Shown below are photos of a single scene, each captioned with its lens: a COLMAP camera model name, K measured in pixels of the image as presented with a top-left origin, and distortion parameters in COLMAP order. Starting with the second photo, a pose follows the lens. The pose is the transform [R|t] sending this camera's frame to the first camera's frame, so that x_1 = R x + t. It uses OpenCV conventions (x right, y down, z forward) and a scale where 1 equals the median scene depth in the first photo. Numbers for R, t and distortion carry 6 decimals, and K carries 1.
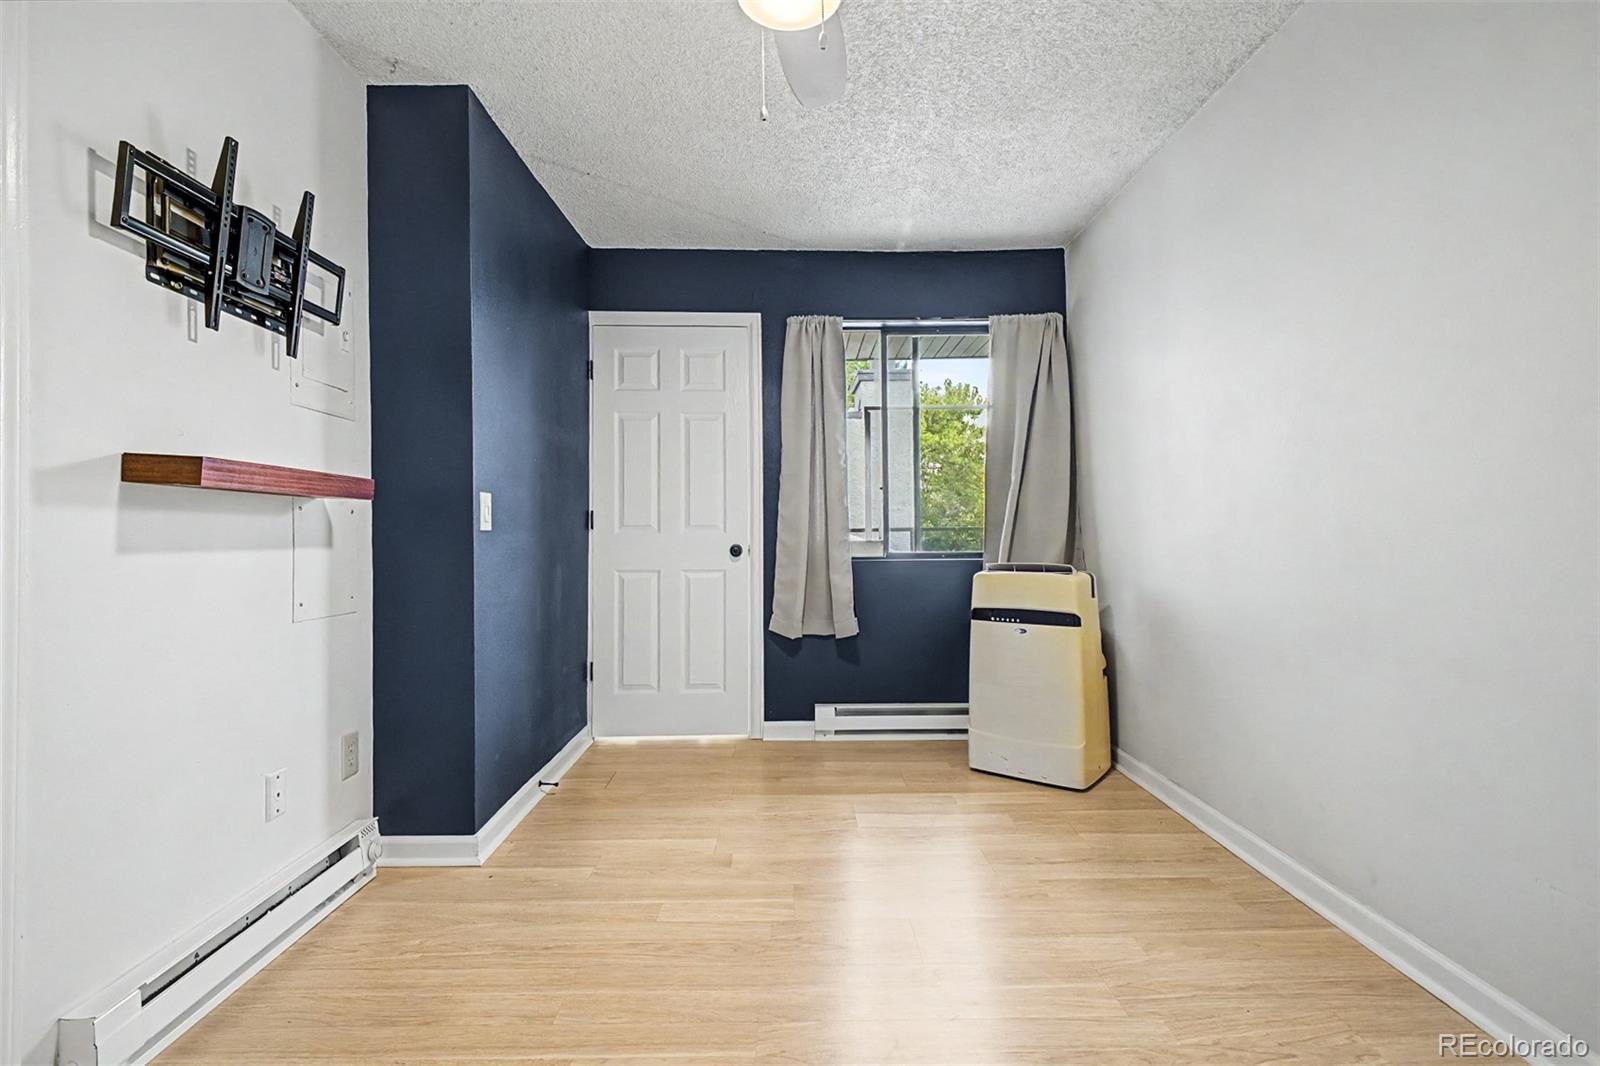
lens RADIAL K [[733.6, 0, 800.0], [0, 733.6, 533.0], [0, 0, 1]] dist [0.000640, -0.000297]
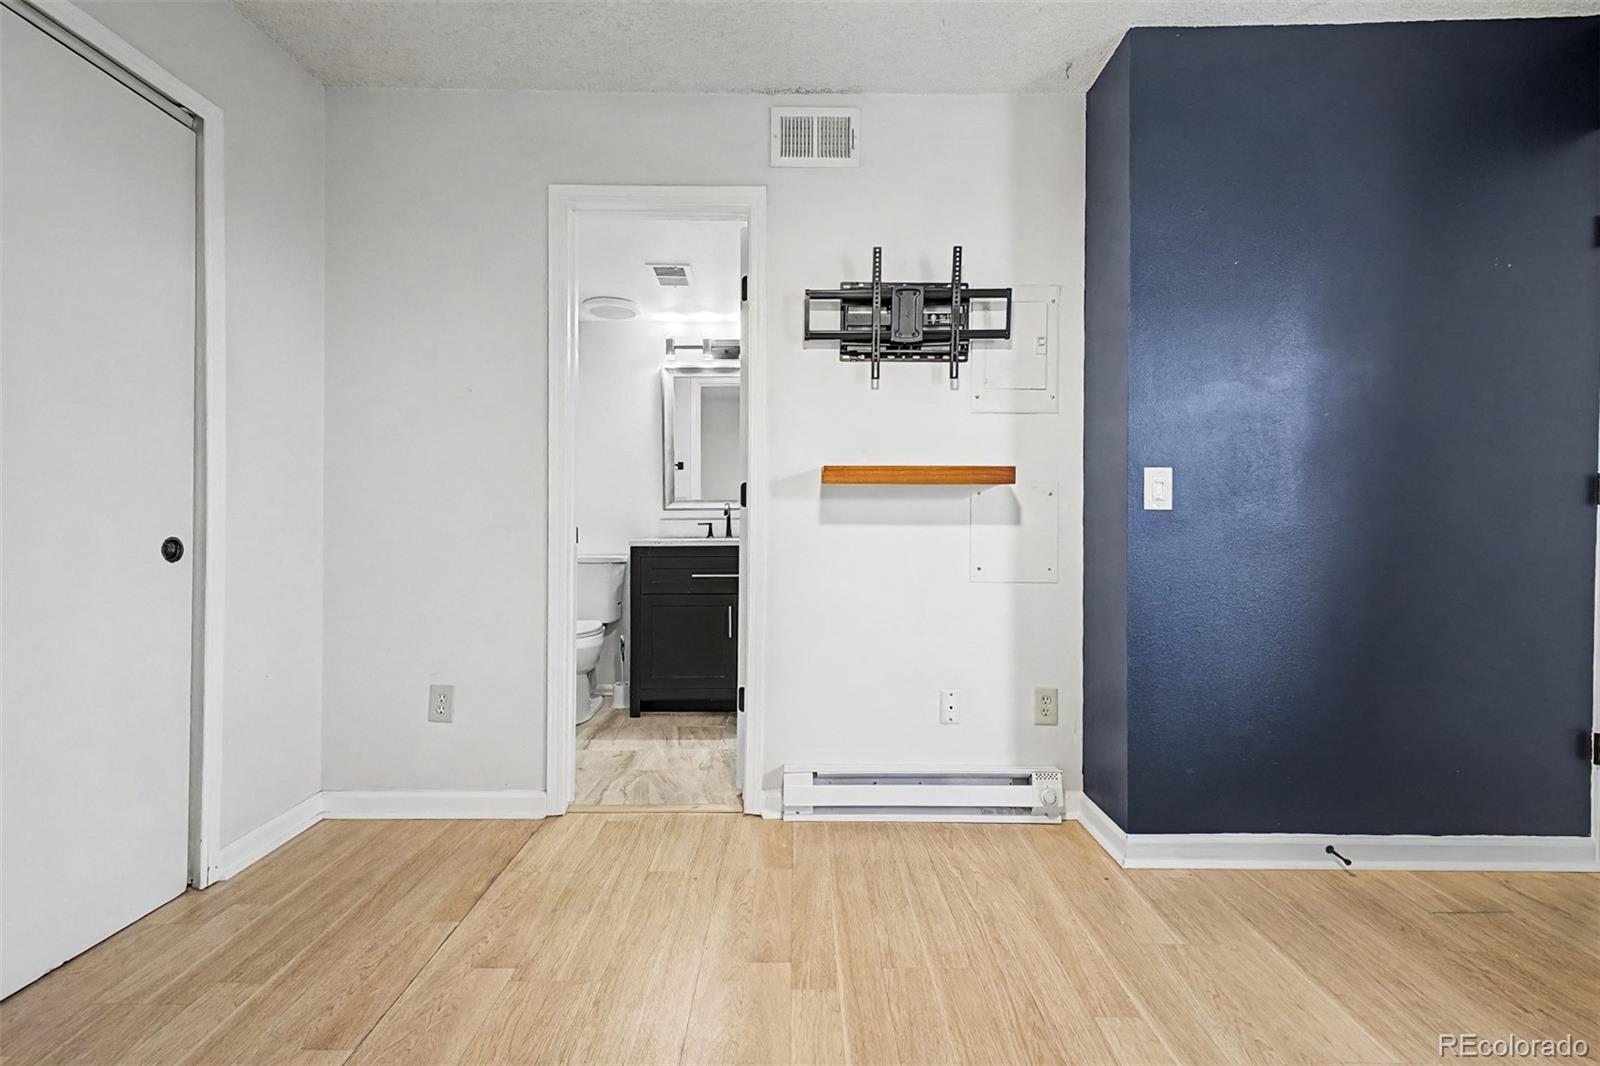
lens RADIAL K [[682.4, 0, 793.1], [0, 682.4, 532.5], [0, 0, 1]] dist [0.001313, -0.000040]
pose [[-0.023922, 0.018208, -0.999548, 0.549720], [-0.003901, 0.999825, 0.018306, 0.014788], [0.999706, 0.004337, -0.023847, 0.753301]]
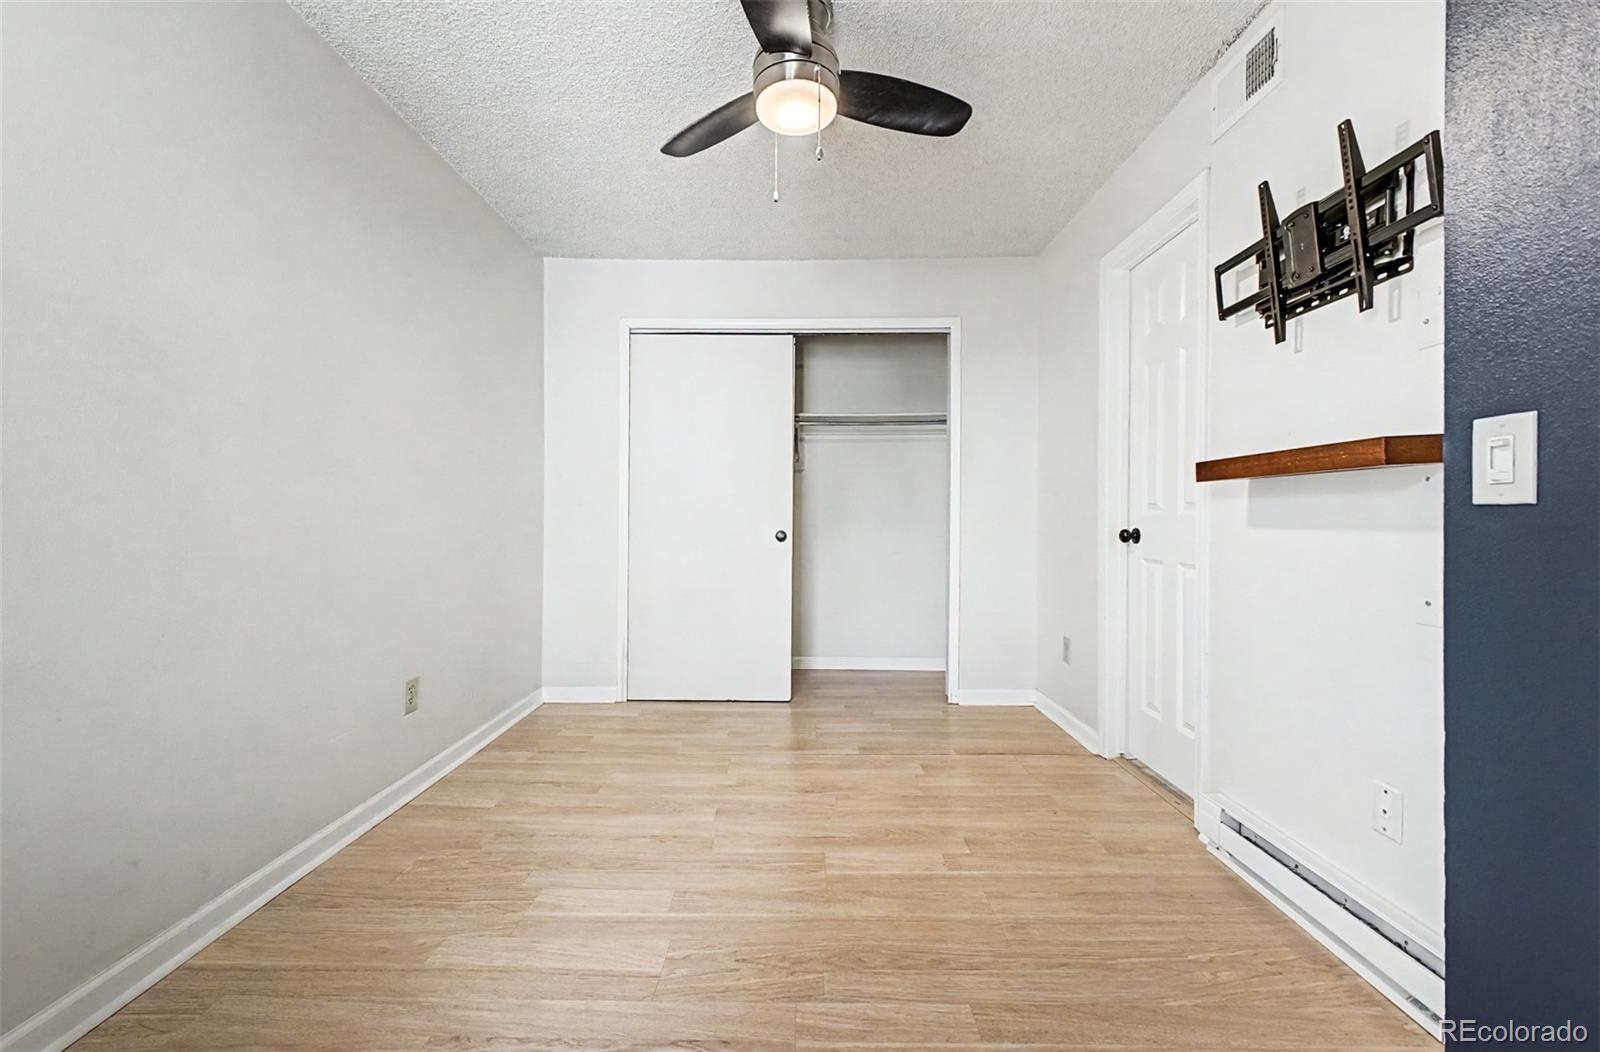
lens RADIAL K [[646.7, 0, 800.0], [0, 646.7, 526.0], [0, 0, 1]] dist [0.000411, 0.000000]
pose [[-0.999764, 0.007207, 0.020475, -0.032875], [0.007444, 0.999906, 0.011508, 0.003063], [-0.020390, 0.011658, -0.999724, 1.819255]]
